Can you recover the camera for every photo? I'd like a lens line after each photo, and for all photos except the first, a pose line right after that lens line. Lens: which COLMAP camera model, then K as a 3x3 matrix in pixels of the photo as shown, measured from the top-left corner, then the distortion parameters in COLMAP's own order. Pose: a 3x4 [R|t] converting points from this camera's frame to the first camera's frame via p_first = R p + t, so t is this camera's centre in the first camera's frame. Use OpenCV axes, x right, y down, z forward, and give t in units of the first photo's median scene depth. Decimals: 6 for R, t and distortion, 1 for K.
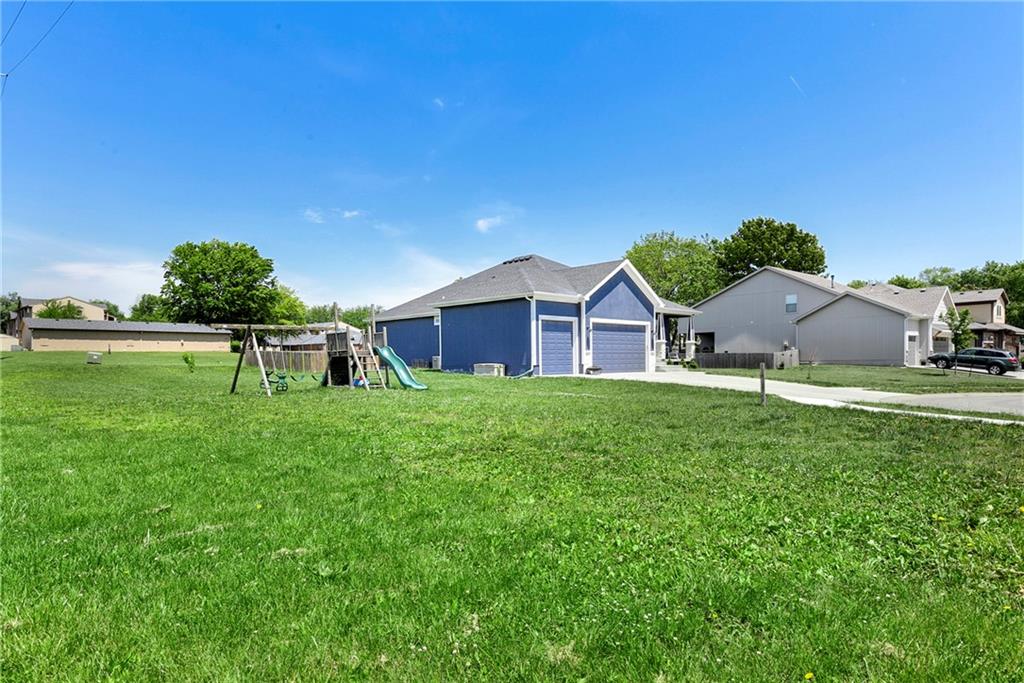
lens RADIAL K [[565.0, 0, 512.0], [0, 565.0, 341.5], [0, 0, 1]] dist [-0.000982, -0.000099]
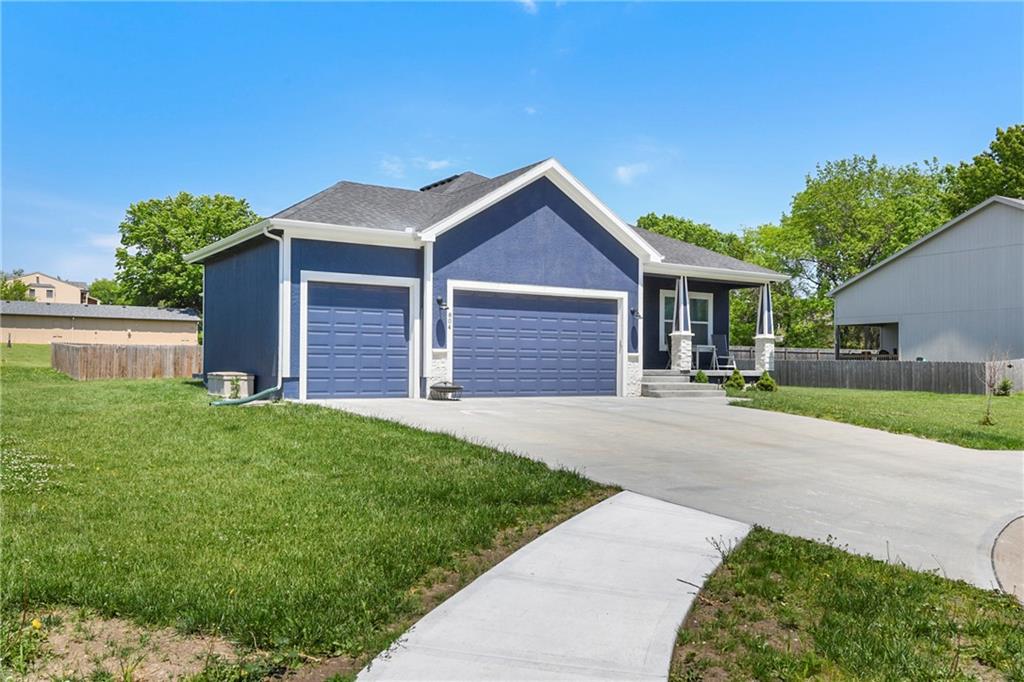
lens RADIAL K [[797.5, 0, 499.3], [0, 797.5, 340.6], [0, 0, 1]] dist [-0.006872, 0.000035]
pose [[0.974772, 0.013476, -0.222797, 0.308588], [-0.013020, 0.999909, 0.003517, 0.005740], [0.222824, -0.000527, 0.974859, 0.336707]]
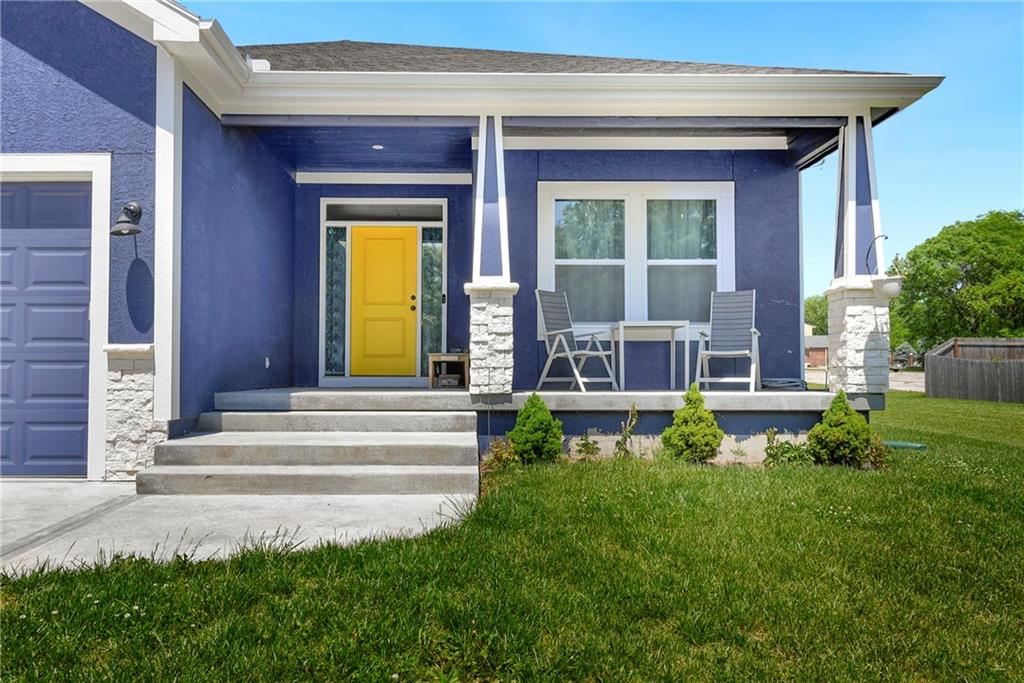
lens RADIAL K [[797.5, 0, 499.3], [0, 797.5, 341.1], [0, 0, 1]] dist [-0.006872, 0.000035]
pose [[0.731424, -0.020274, -0.681621, 0.499117], [0.015570, 0.999794, -0.013030, 0.021935], [0.681745, -0.001082, 0.731589, 0.973657]]
